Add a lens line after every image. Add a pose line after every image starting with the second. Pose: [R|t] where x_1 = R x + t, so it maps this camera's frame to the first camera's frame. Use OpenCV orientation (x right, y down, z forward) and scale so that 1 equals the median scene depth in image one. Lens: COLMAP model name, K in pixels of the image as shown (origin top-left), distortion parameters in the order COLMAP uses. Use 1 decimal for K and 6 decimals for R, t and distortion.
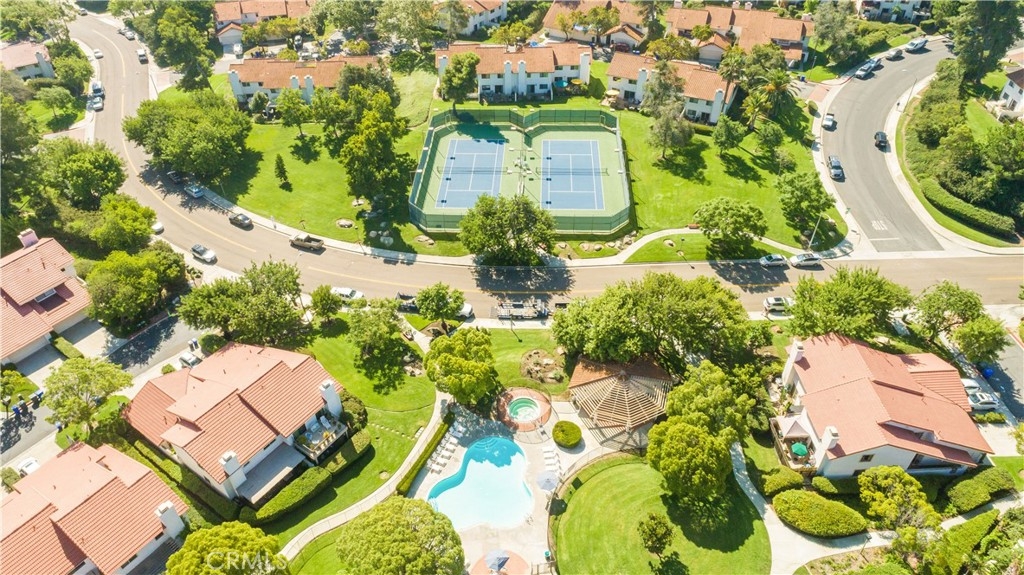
lens RADIAL K [[690.7, 0, 512.0], [0, 690.7, 287.5], [0, 0, 1]] dist [-0.006224, -0.000209]
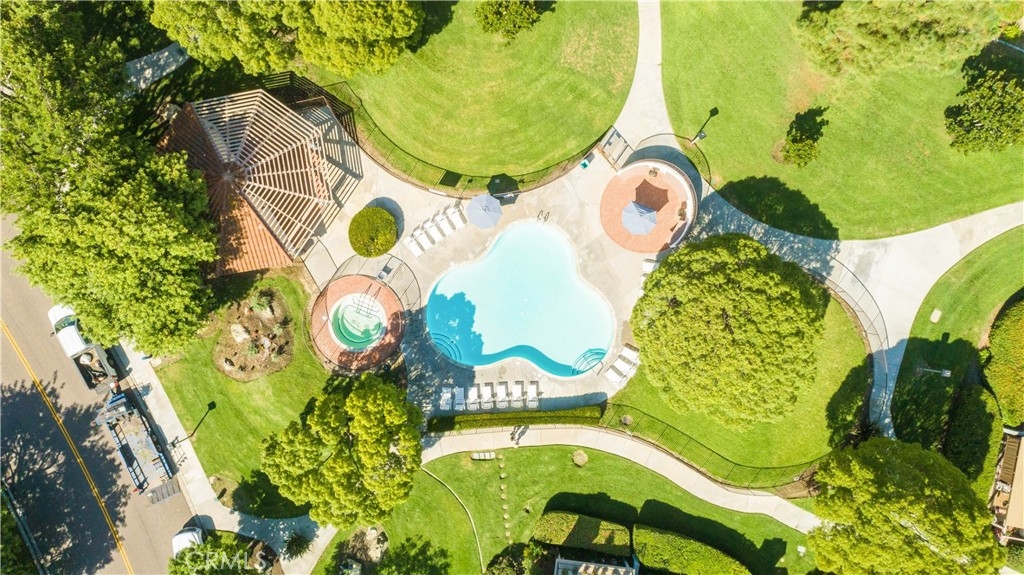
lens RADIAL K [[690.7, 0, 512.0], [0, 690.7, 287.5], [0, 0, 1]] dist [-0.006224, -0.000209]
pose [[-0.472187, -0.881422, 0.011625, -0.025250], [0.589232, -0.305795, 0.747861, -0.172075], [-0.655626, 0.359979, 0.663754, 0.532102]]
